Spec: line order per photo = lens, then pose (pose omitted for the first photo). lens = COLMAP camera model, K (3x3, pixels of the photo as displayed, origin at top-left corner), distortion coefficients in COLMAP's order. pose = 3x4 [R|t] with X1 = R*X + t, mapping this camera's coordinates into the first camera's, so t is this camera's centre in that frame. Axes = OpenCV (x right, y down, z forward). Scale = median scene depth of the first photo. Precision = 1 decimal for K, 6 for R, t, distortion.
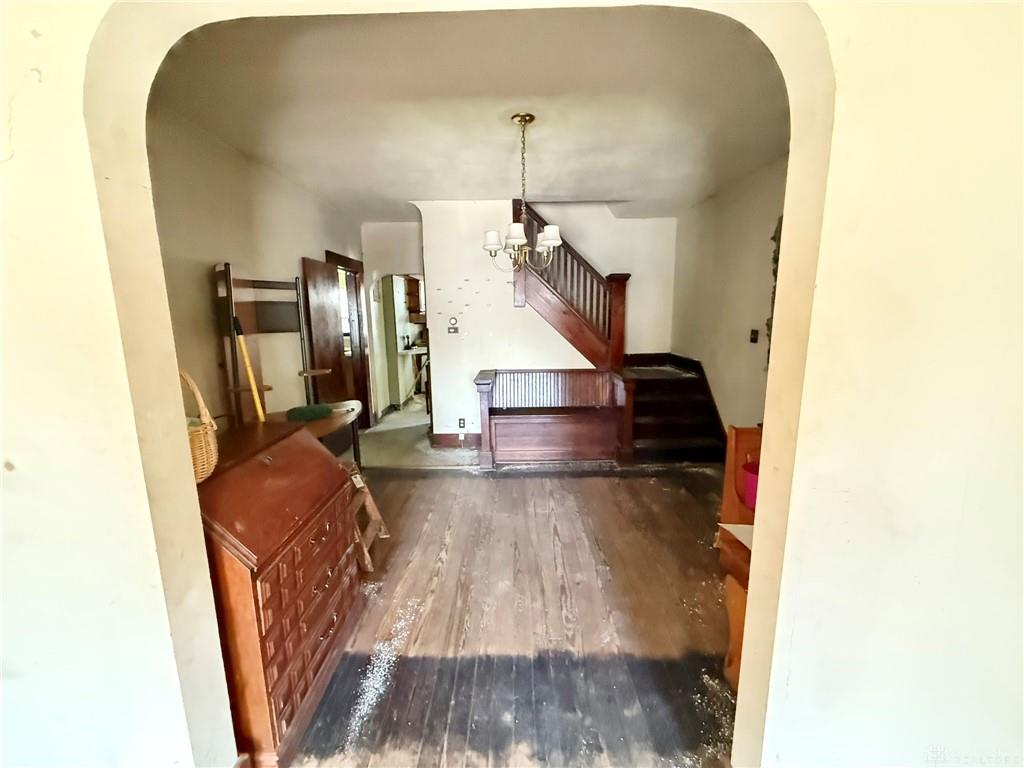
lens RADIAL K [[414.6, 0, 512.0], [0, 414.6, 384.0], [0, 0, 1]] dist [0.000659, 0.000099]
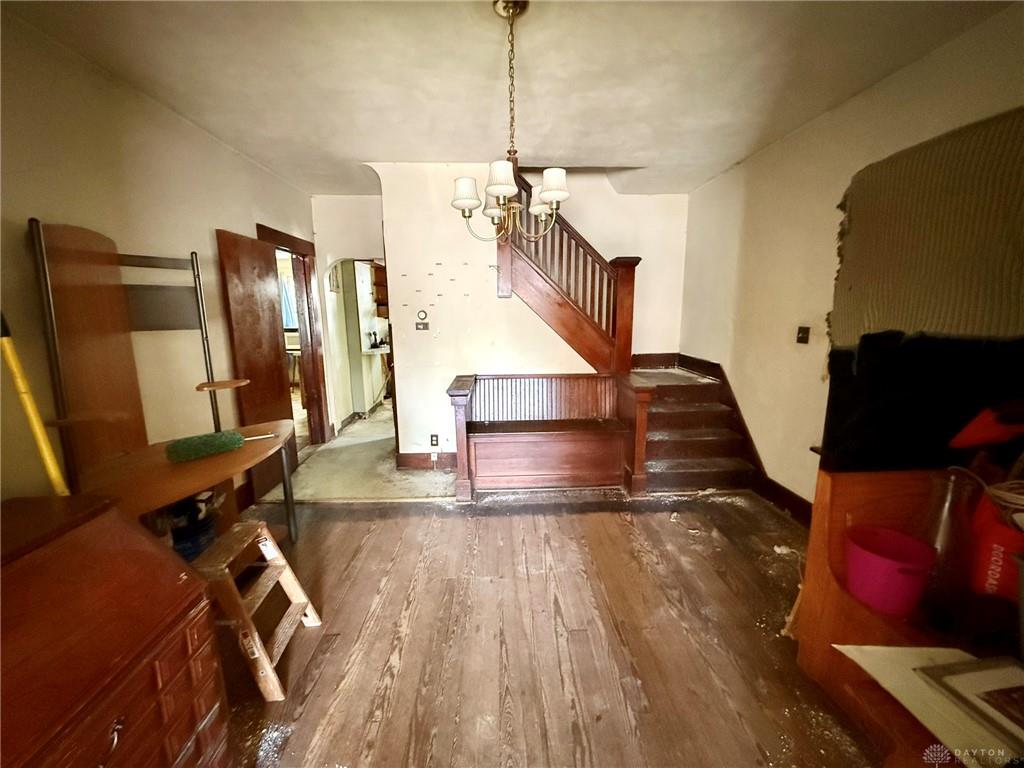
lens RADIAL K [[410.1, 0, 512.0], [0, 410.1, 384.0], [0, 0, 1]] dist [0.000712, 0.000340]
pose [[0.999192, -0.003895, 0.040009, 0.000082], [0.003362, 0.999905, 0.013379, -0.029381], [-0.040057, -0.013234, 0.999110, 0.207443]]
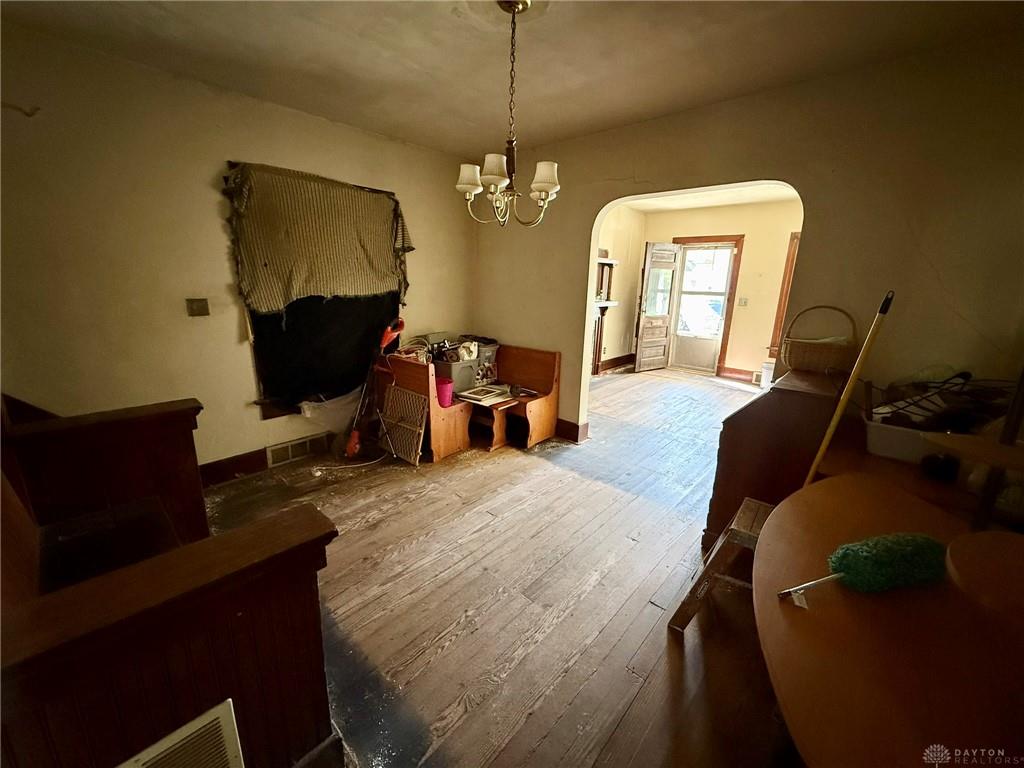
lens RADIAL K [[410.1, 0, 512.0], [0, 410.1, 384.0], [0, 0, 1]] dist [0.000712, 0.000340]
pose [[-0.752819, -0.166950, 0.636703, -0.314664], [0.098944, 0.927607, 0.360216, -0.170124], [-0.650748, 0.334176, -0.681802, 1.012770]]
